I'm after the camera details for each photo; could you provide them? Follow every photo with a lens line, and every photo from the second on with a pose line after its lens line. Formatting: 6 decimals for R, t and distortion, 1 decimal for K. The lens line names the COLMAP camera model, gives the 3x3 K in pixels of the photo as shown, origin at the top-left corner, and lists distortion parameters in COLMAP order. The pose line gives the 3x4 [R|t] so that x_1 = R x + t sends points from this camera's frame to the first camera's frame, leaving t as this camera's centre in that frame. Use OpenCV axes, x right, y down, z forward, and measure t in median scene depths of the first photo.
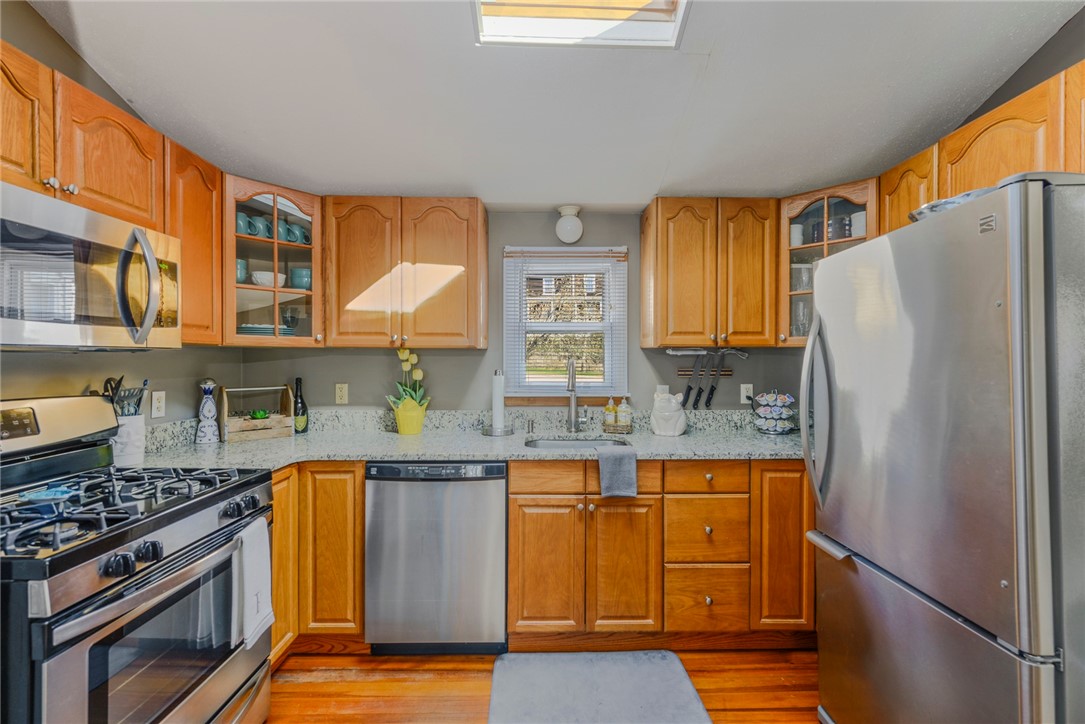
lens RADIAL K [[461.1, 0, 541.6], [0, 461.1, 359.8], [0, 0, 1]] dist [0.003899, -0.000231]
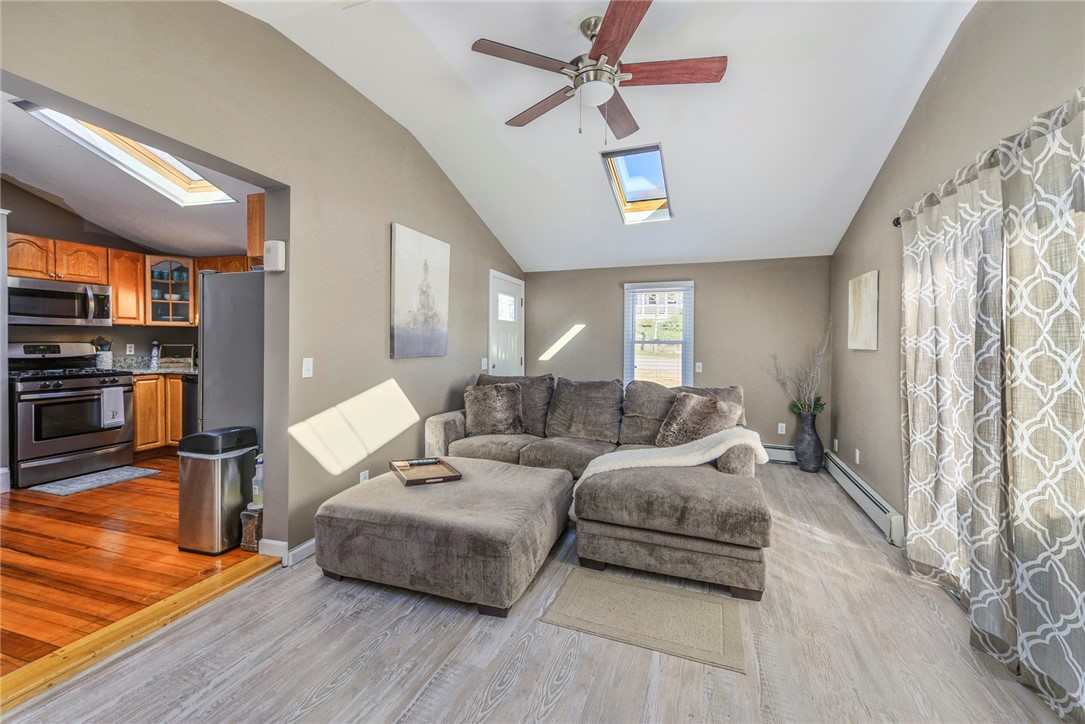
lens RADIAL K [[430.1, 0, 541.3], [0, 430.1, 347.7], [0, 0, 1]] dist [0.004138, -0.000057]
pose [[0.949616, 0.008784, -0.313294, 1.878795], [-0.006338, 0.999941, 0.008823, 0.049476], [0.313353, -0.006393, 0.949615, -0.484016]]
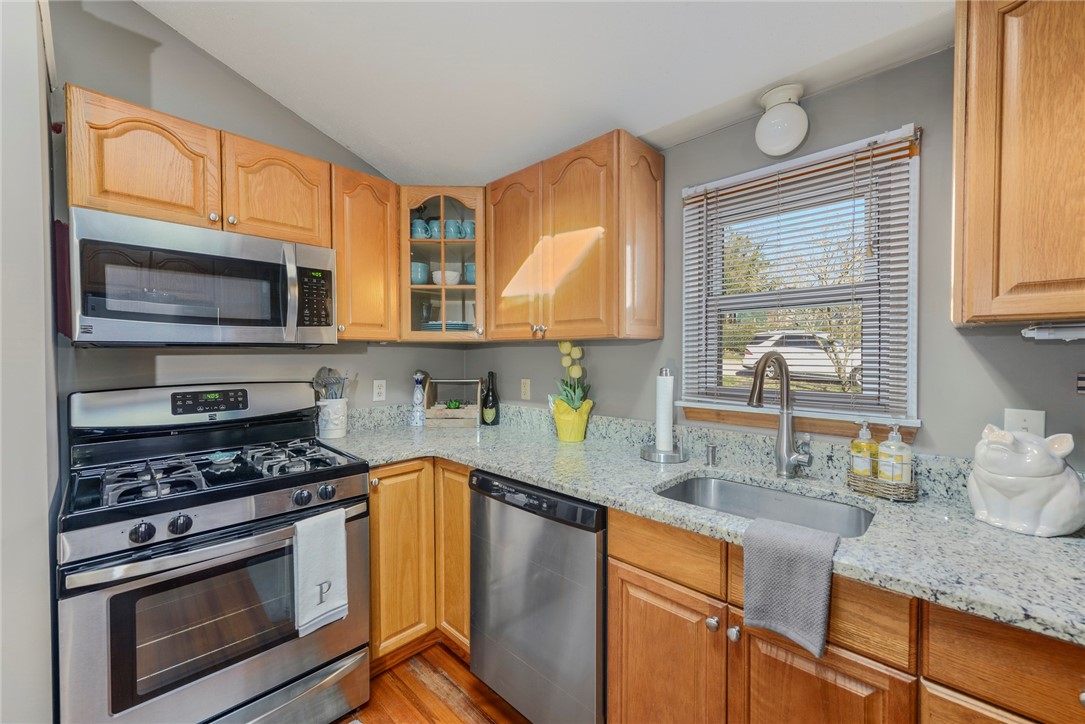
lens RADIAL K [[430.1, 0, 550.5], [0, 430.1, 360.9], [0, 0, 1]] dist [0.004138, -0.000057]
pose [[0.716453, 0.008661, -0.697581, 0.275795], [0.000416, 0.999917, 0.012843, 0.002961], [0.697635, -0.009492, 0.716391, 0.466470]]
